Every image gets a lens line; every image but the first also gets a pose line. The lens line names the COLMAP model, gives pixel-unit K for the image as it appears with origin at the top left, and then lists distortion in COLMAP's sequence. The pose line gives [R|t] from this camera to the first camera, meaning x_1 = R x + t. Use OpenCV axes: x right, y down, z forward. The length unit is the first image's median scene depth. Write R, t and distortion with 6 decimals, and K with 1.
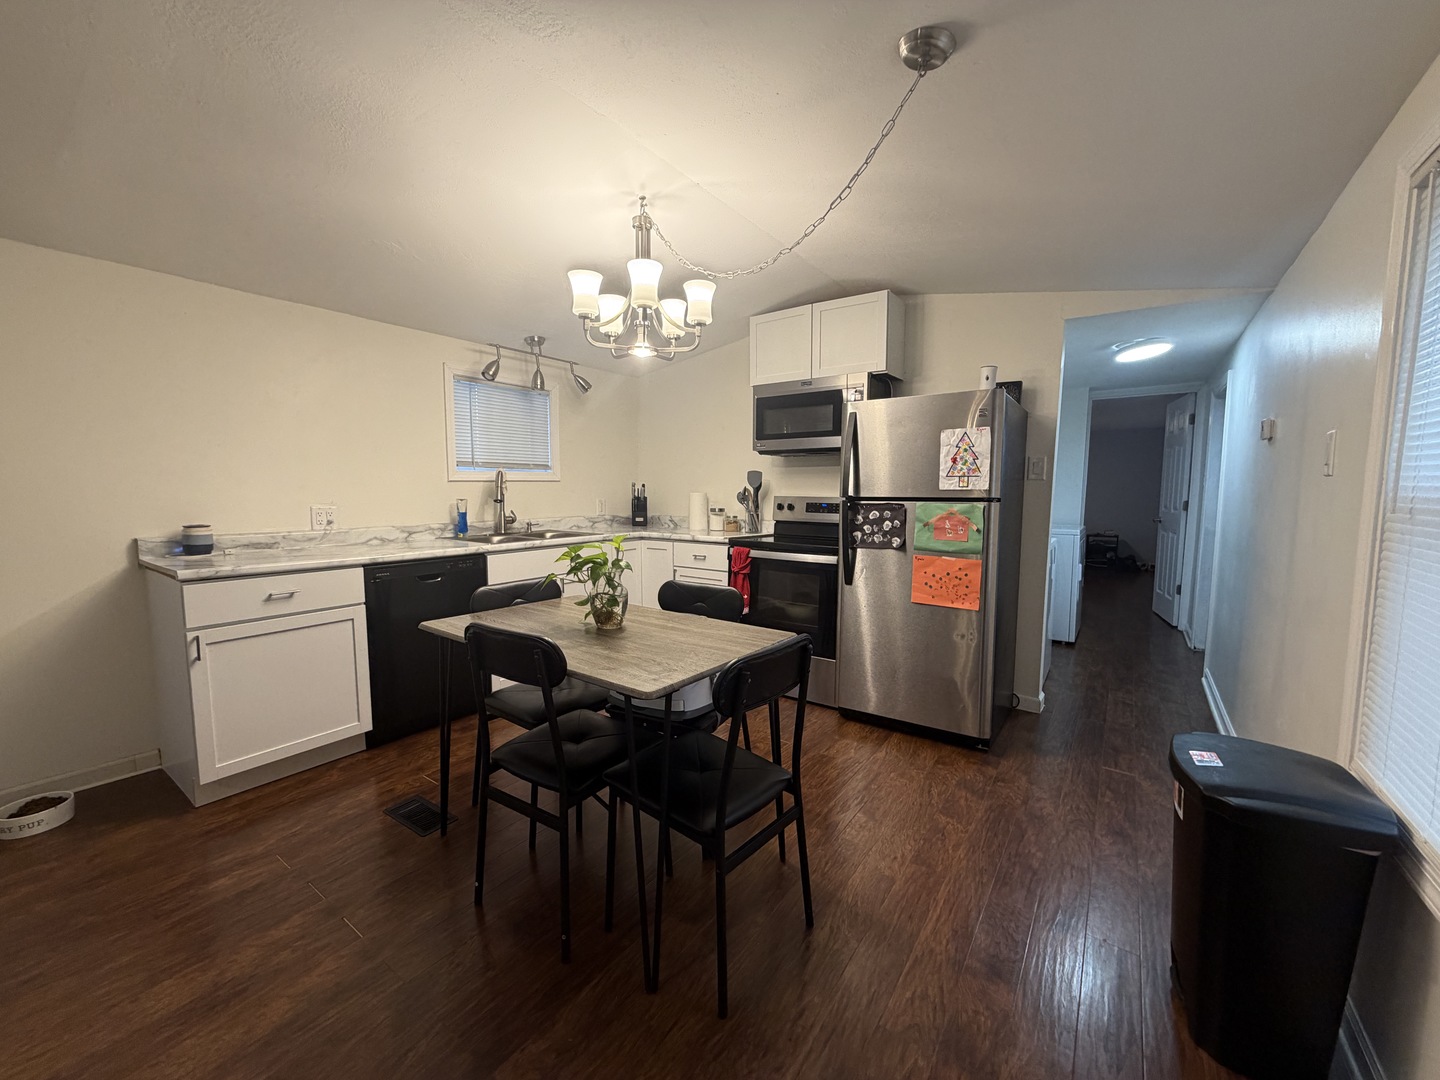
lens RADIAL K [[572.5, 0, 718.2], [0, 572.5, 539.2], [0, 0, 1]] dist [0.000079, -0.000195]
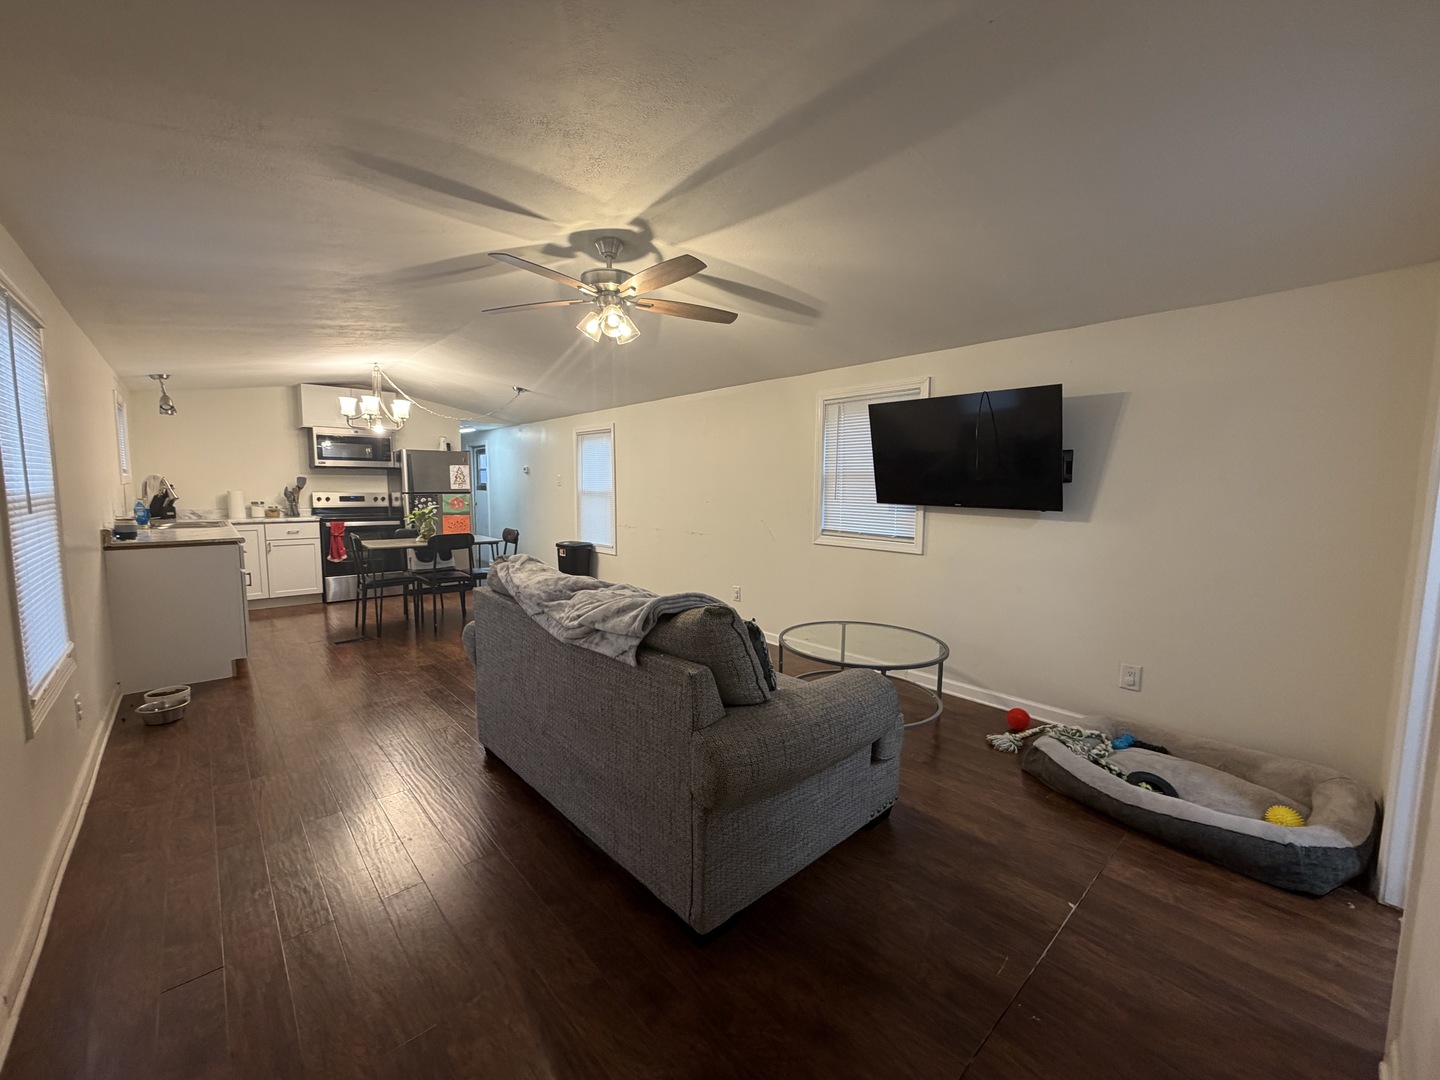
lens RADIAL K [[577.5, 0, 718.6], [0, 577.5, 541.1], [0, 0, 1]] dist [-0.000024, 0.000194]
pose [[0.217619, -0.098755, 0.971025, -1.423298], [0.078705, 0.993404, 0.083393, 0.017449], [-0.972855, 0.058277, 0.223956, -0.540530]]
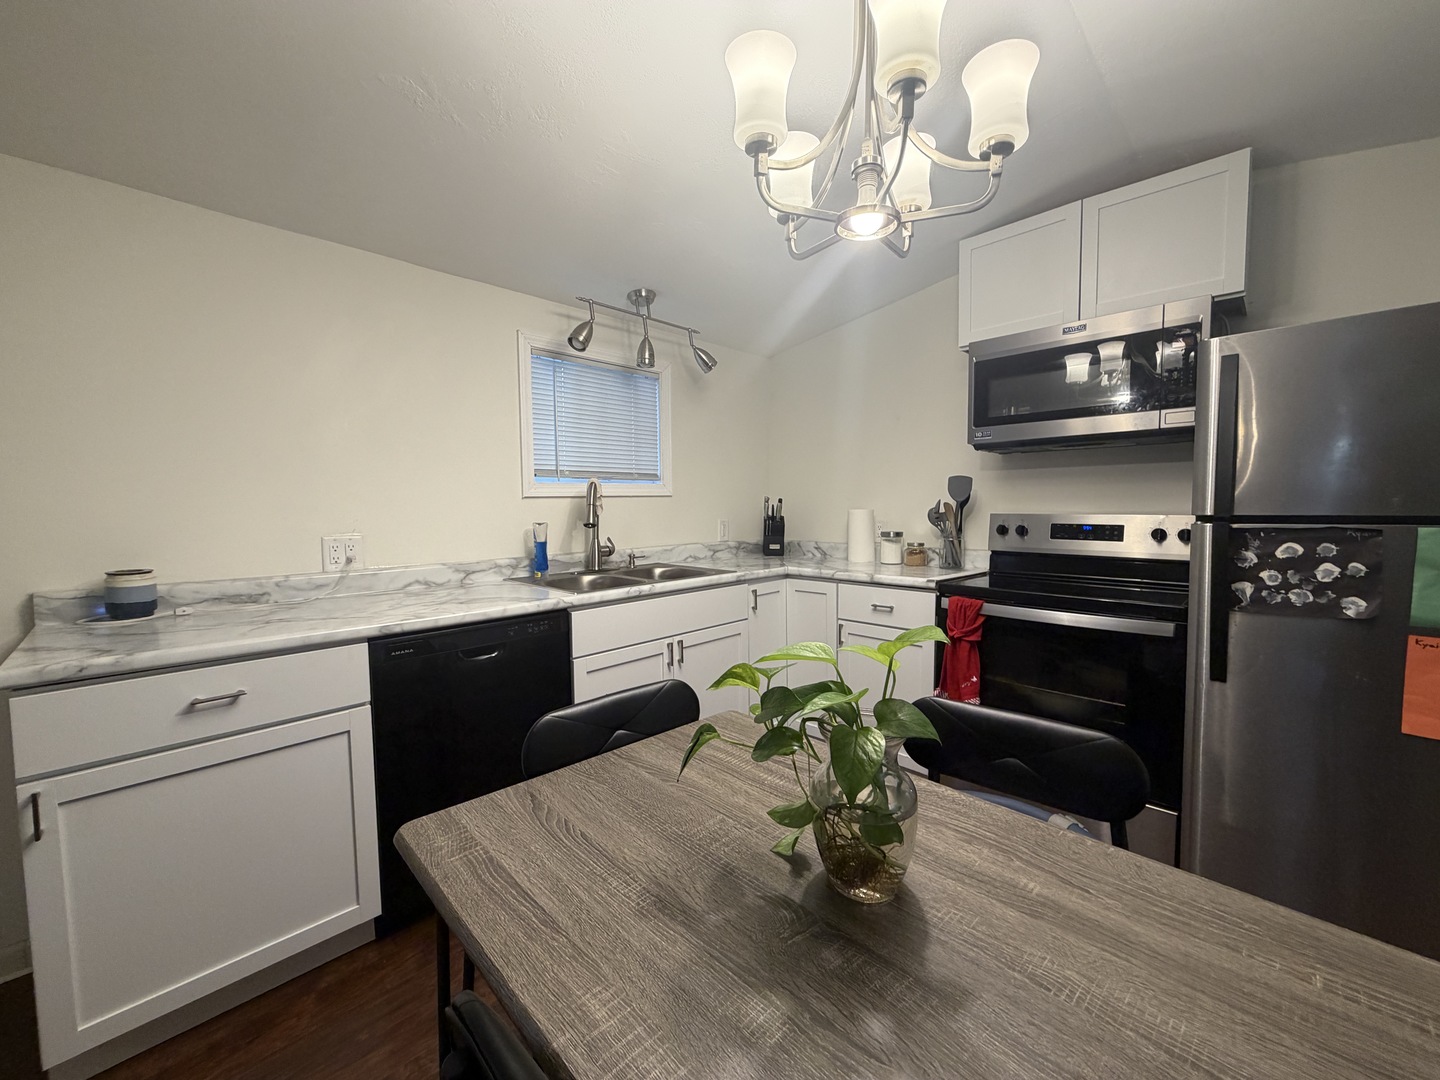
lens RADIAL K [[572.5, 0, 718.2], [0, 572.5, 539.2], [0, 0, 1]] dist [0.000079, -0.000195]
pose [[0.987744, -0.002657, -0.156060, -0.123812], [-0.001784, 0.999598, -0.028308, -0.030609], [0.156072, 0.028239, 0.987342, 0.342998]]
